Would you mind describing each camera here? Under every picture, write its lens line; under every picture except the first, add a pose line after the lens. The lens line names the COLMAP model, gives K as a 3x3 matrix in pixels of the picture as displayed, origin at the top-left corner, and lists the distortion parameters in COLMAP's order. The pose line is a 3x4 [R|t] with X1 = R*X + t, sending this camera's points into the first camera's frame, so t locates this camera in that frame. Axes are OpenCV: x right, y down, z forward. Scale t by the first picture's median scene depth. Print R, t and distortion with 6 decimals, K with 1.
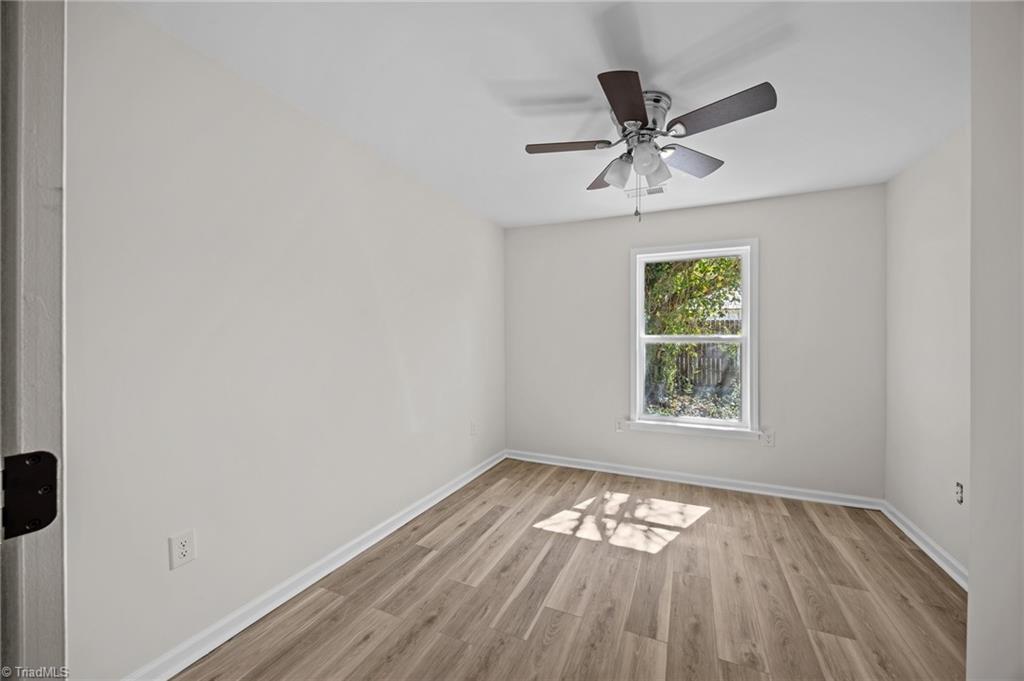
lens RADIAL K [[391.8, 0, 517.7], [0, 391.8, 334.8], [0, 0, 1]] dist [-0.007404, -0.000348]
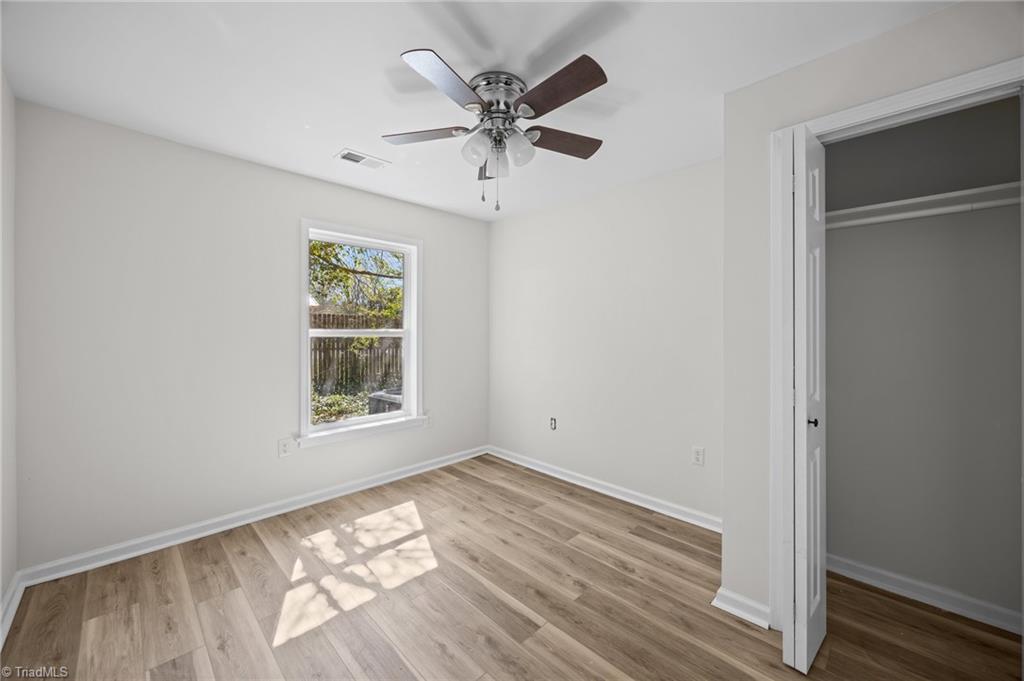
lens RADIAL K [[391.8, 0, 511.2], [0, 391.8, 327.3], [0, 0, 1]] dist [-0.007404, -0.000348]
pose [[0.345832, 0.005596, 0.938280, -0.379297], [-0.008402, 0.999961, -0.002867, -0.003105], [-0.938259, -0.006892, 0.345865, 0.426956]]
